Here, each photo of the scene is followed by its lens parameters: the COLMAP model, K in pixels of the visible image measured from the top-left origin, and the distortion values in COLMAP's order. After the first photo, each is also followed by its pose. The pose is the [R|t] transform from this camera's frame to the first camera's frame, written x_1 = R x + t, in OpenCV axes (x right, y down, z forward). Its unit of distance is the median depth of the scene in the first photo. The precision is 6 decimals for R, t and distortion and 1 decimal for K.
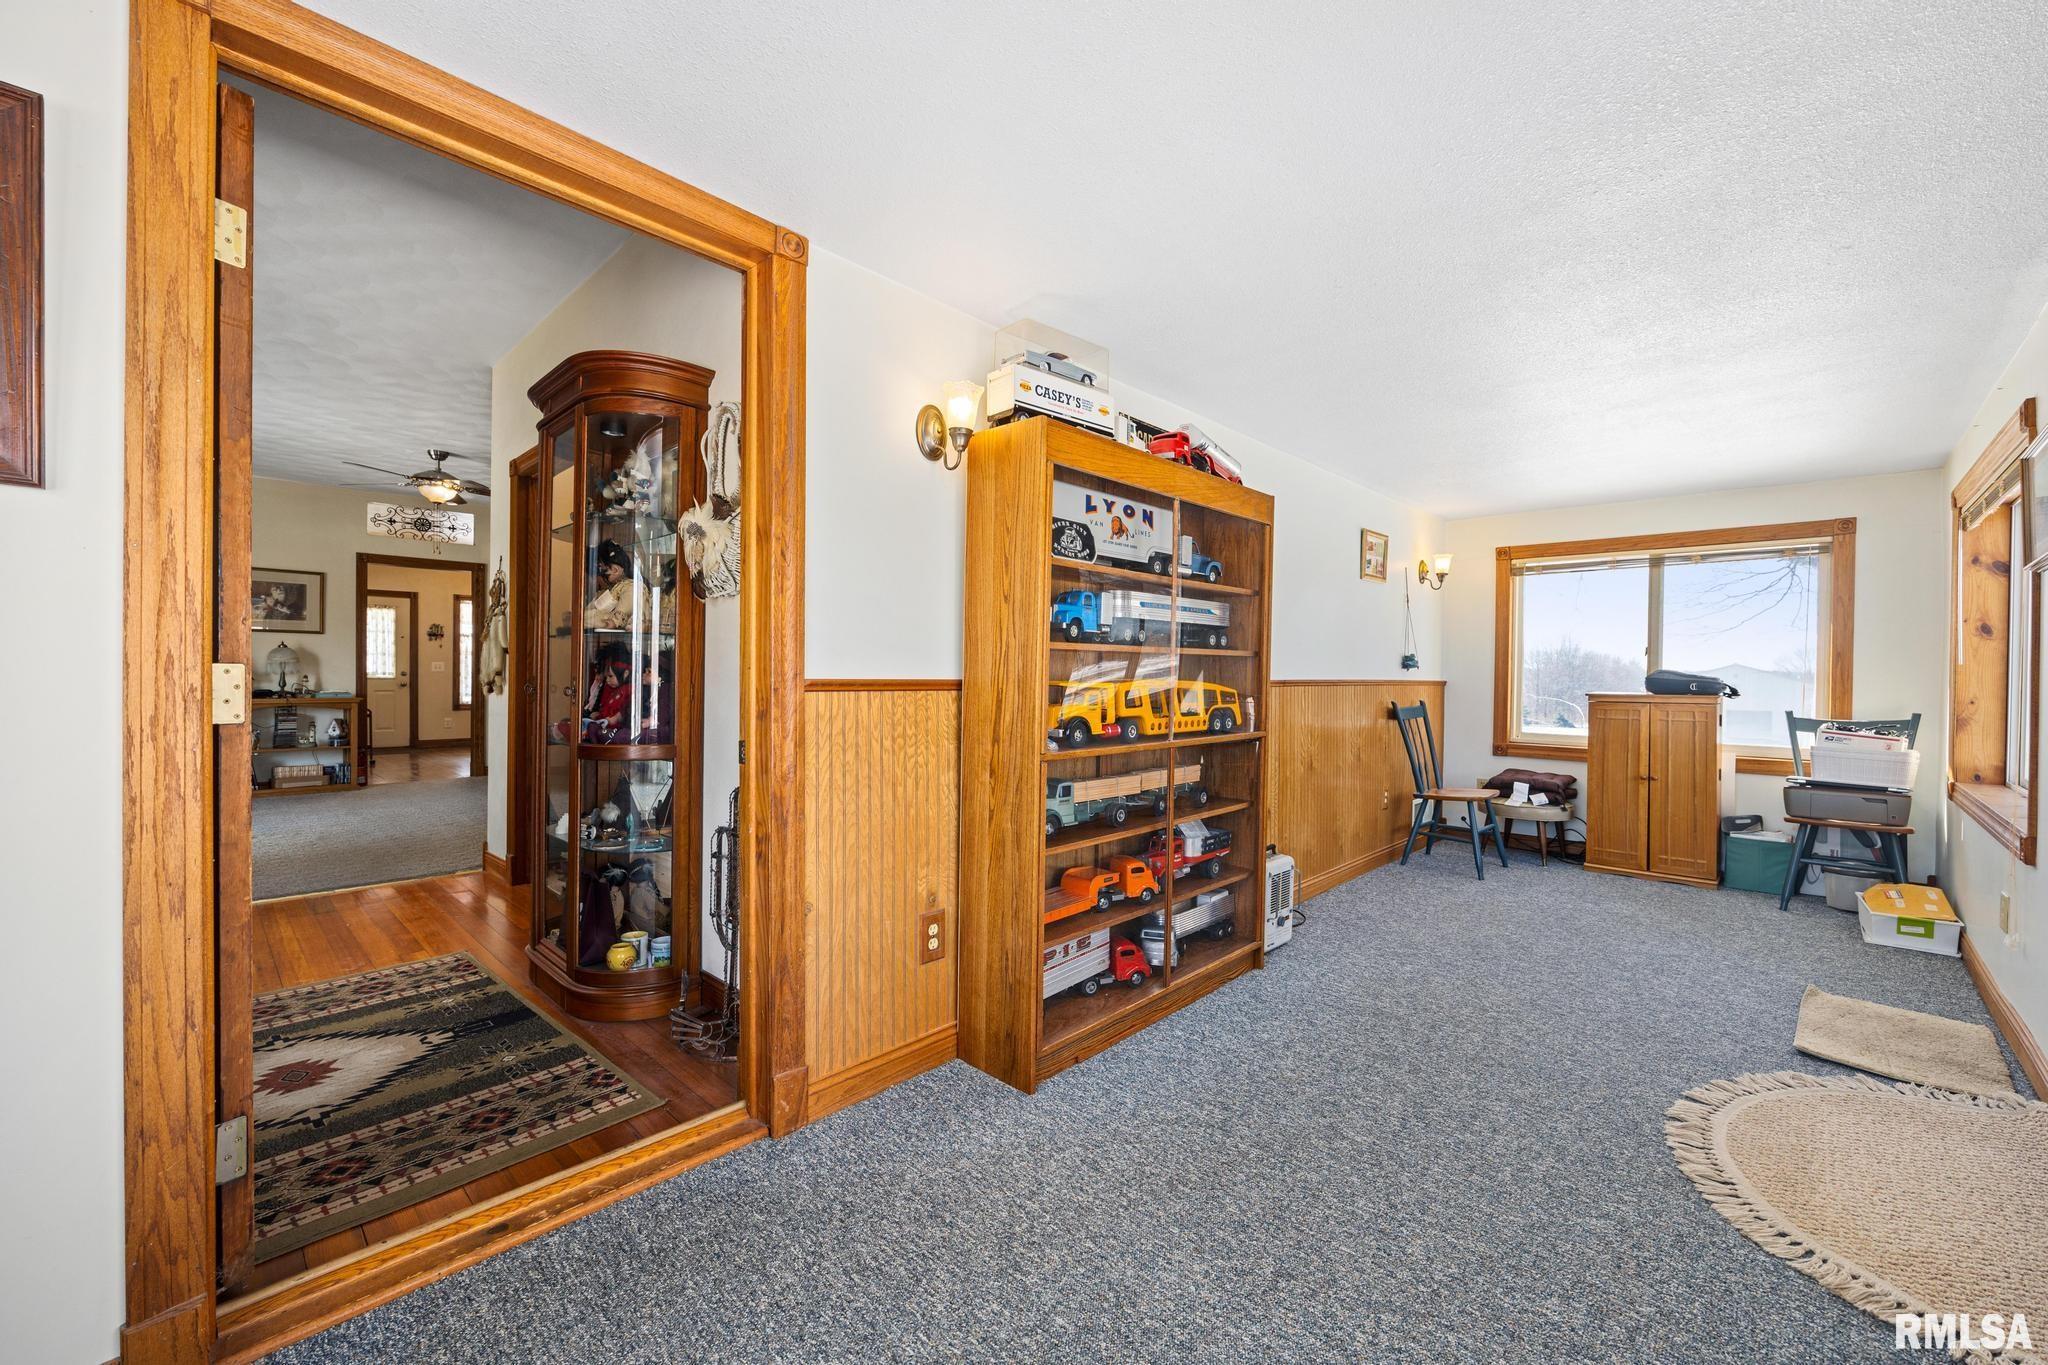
lens RADIAL K [[816.0, 0, 1024.0], [0, 816.0, 682.5], [0, 0, 1]] dist [-0.000653, -0.000115]
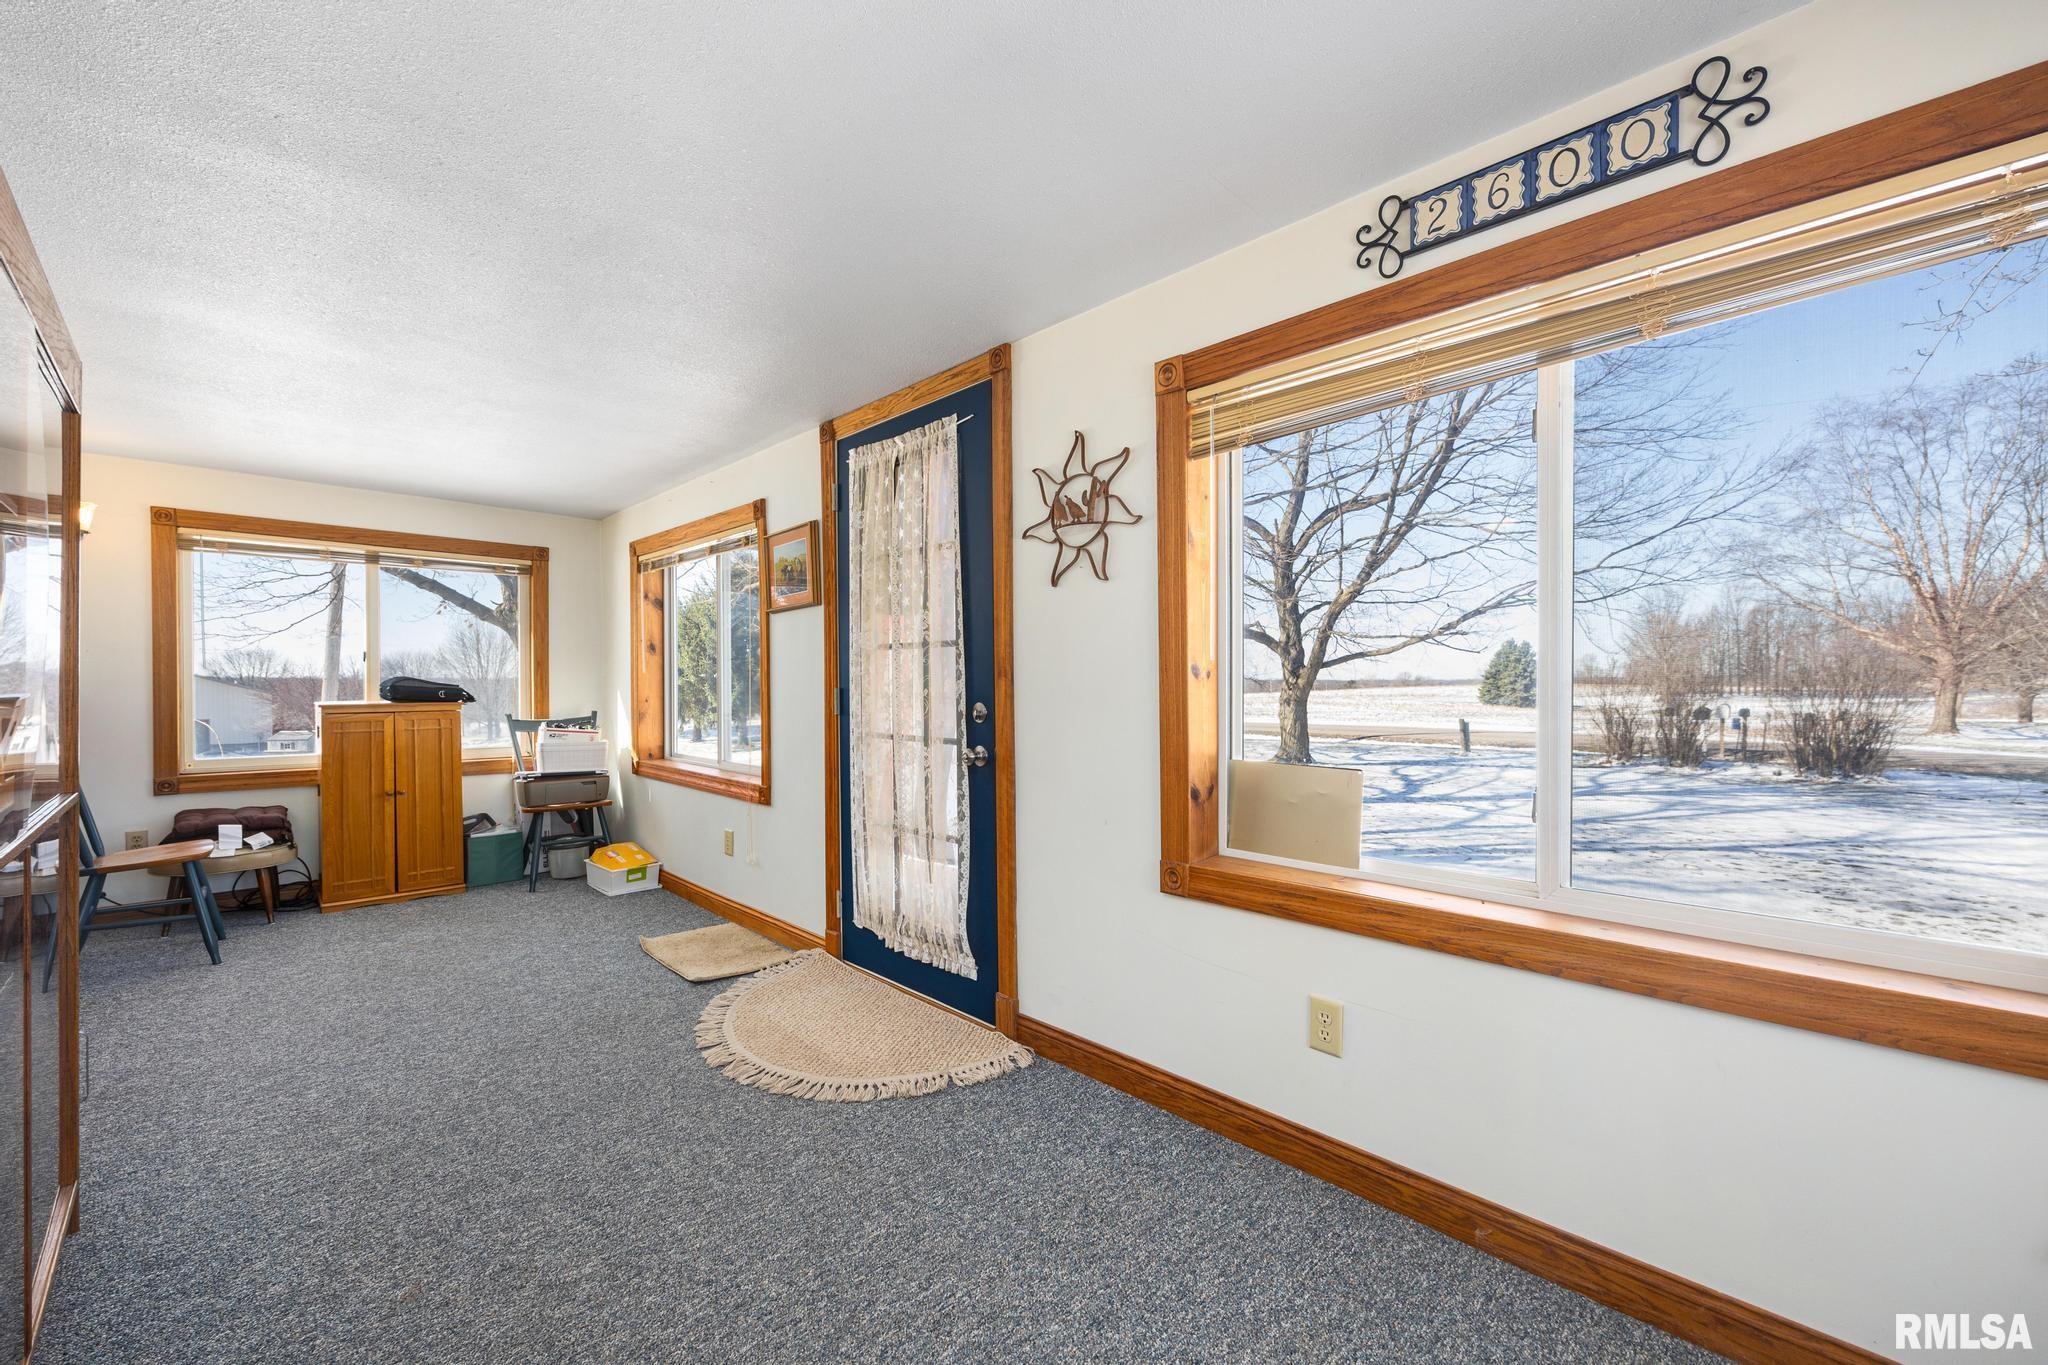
lens RADIAL K [[831.1, 0, 1057.5], [0, 831.1, 688.1], [0, 0, 1]] dist [0.000582, 0.000171]
pose [[0.014125, -0.014949, 0.999788, -0.185141], [0.014097, 0.999792, 0.014750, -0.006138], [-0.999801, 0.013886, 0.014333, 0.251361]]
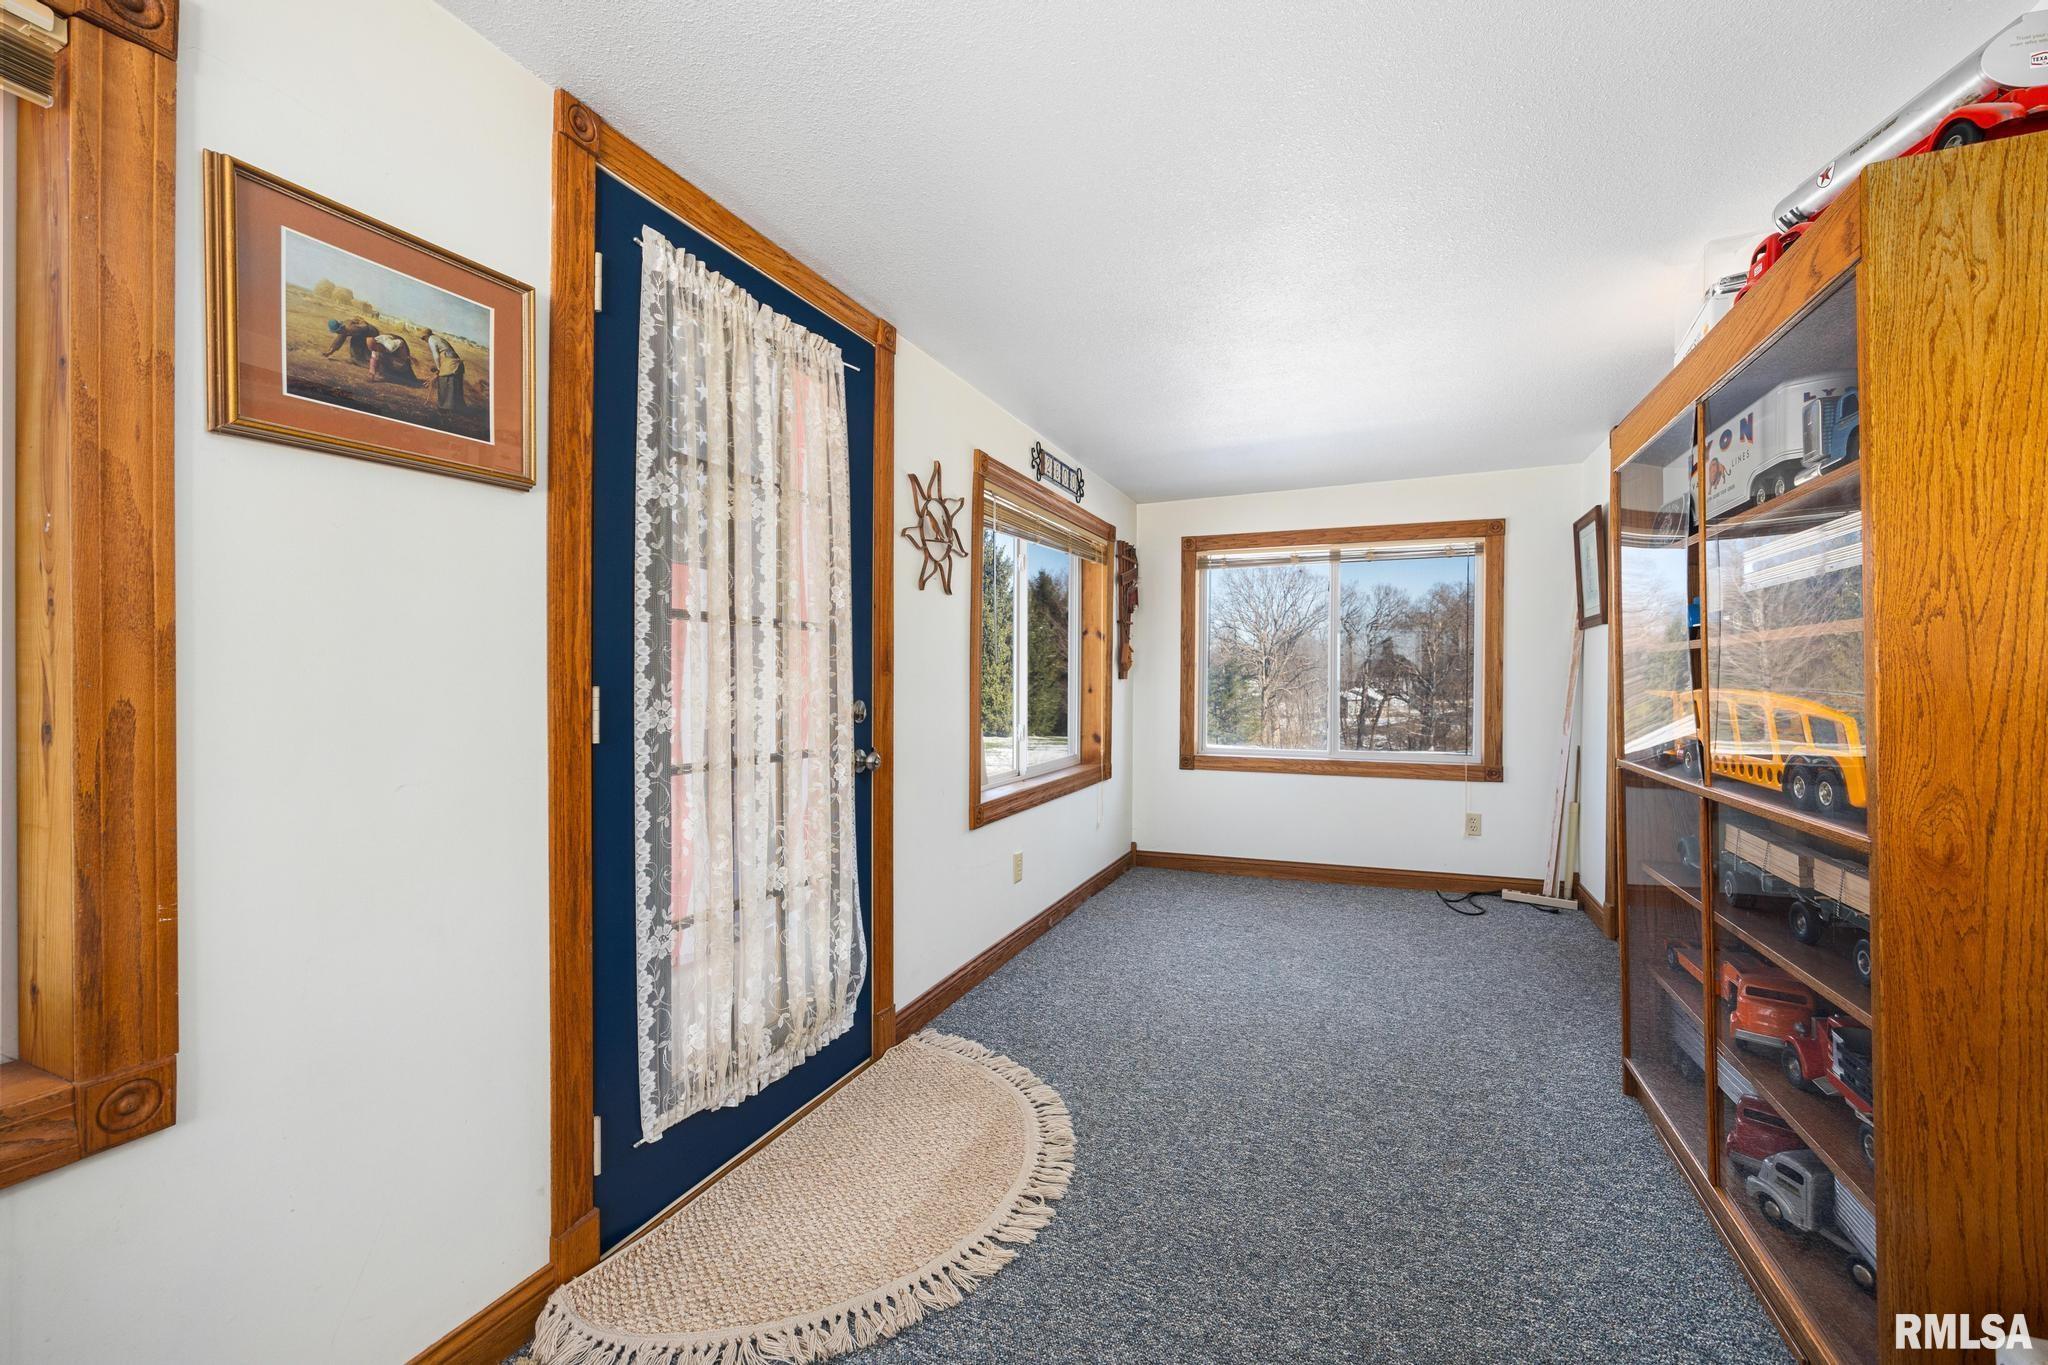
lens RADIAL K [[816.0, 0, 1024.0], [0, 816.0, 682.5], [0, 0, 1]] dist [-0.000653, -0.000115]
pose [[-0.939554, -0.004928, -0.342366, 0.562487], [-0.009784, 0.999875, 0.012458, -0.006920], [0.342261, 0.015055, -0.939484, 0.894750]]
